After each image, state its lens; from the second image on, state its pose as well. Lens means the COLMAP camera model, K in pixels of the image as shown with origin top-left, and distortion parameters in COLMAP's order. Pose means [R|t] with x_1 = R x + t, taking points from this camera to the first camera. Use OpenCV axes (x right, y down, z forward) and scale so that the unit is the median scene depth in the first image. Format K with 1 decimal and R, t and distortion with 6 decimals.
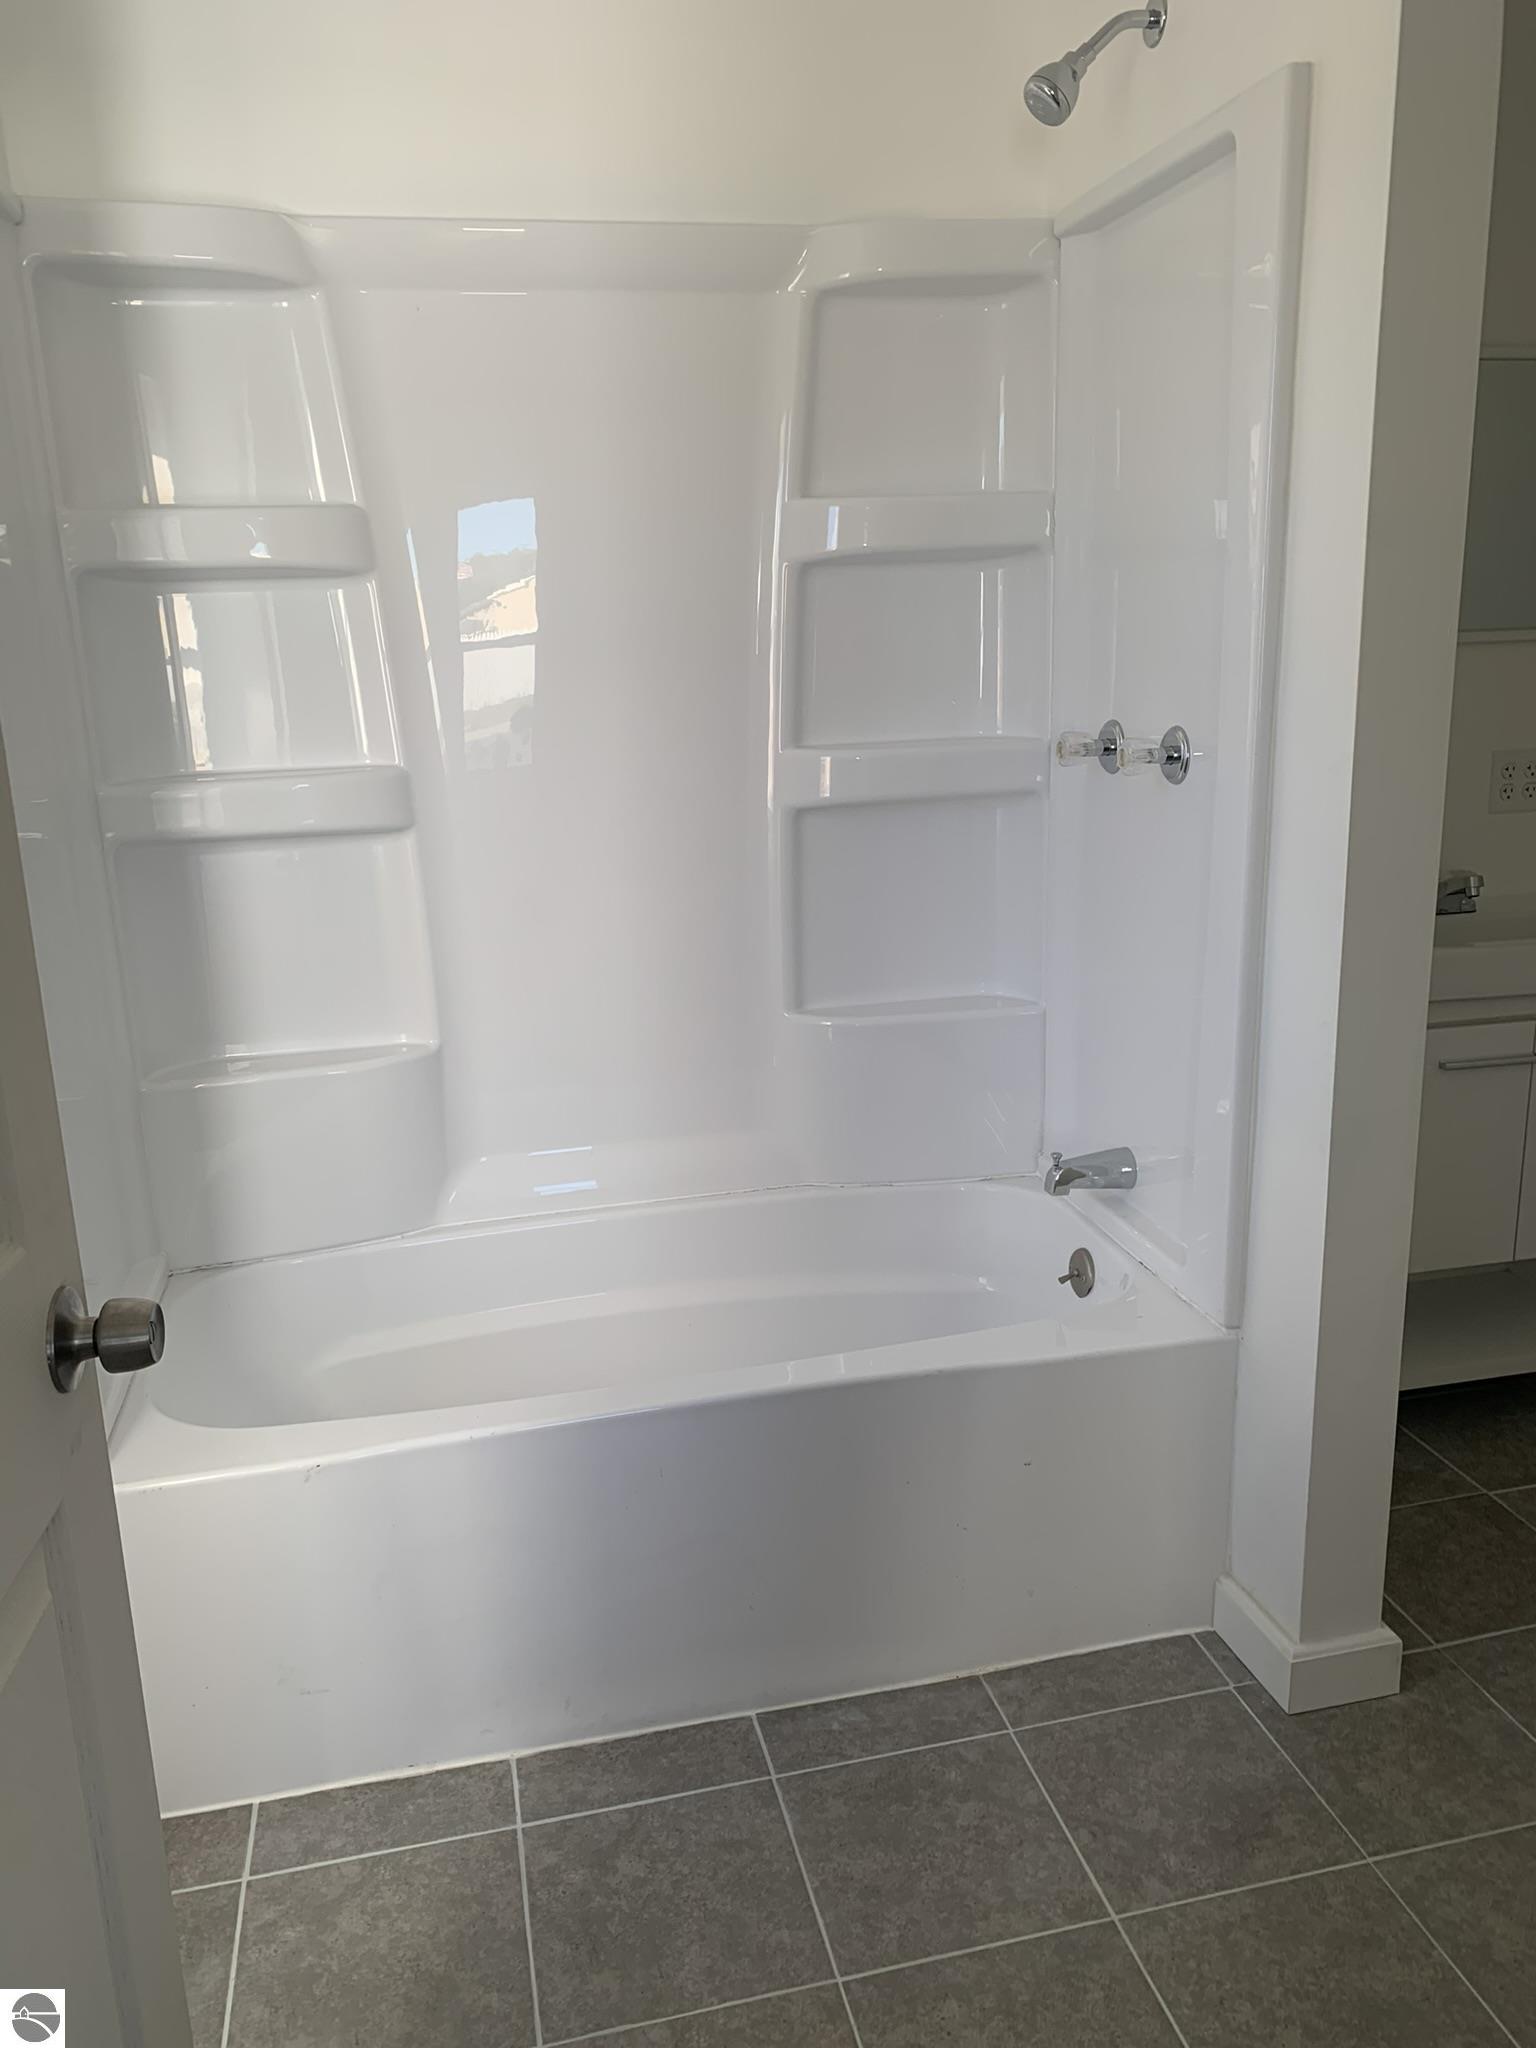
lens RADIAL K [[1583.5, 0, 768.0], [0, 1583.5, 1024.0], [0, 0, 1]] dist [0.006980, -0.031428]
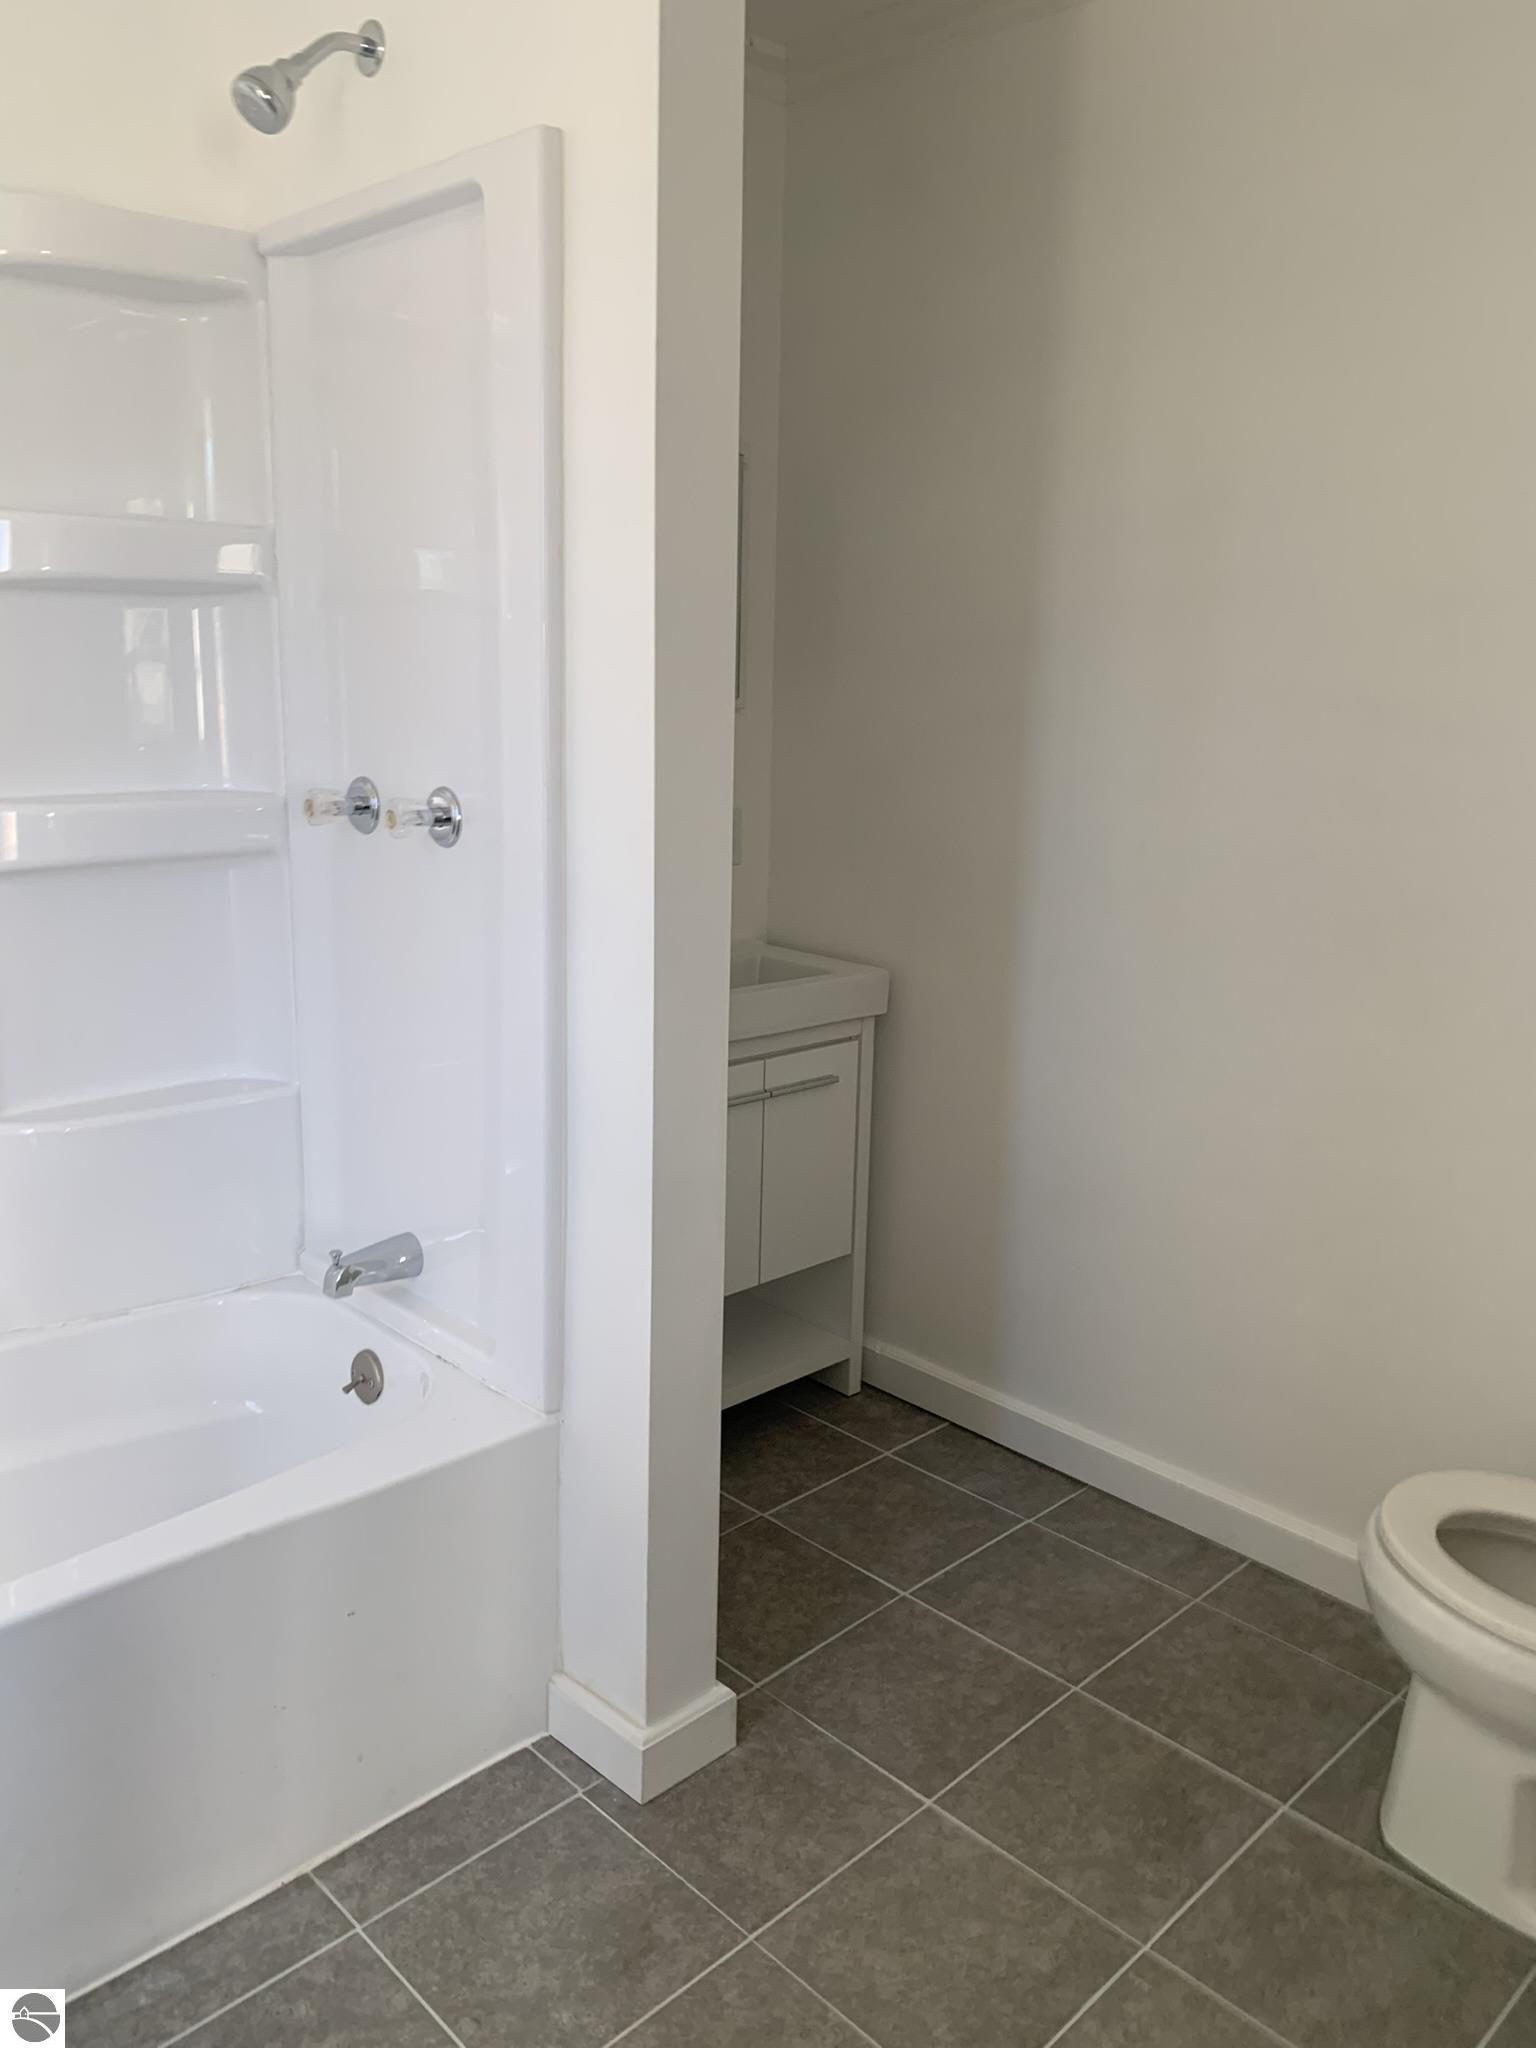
lens RADIAL K [[1550.5, 0, 776.1], [0, 1550.5, 980.2], [0, 0, 1]] dist [0.006268, -0.015326]
pose [[0.843098, -0.049822, 0.535447, -0.081650], [0.074922, 0.996871, -0.025214, -0.035173], [-0.532516, 0.061375, 0.844192, 0.119779]]
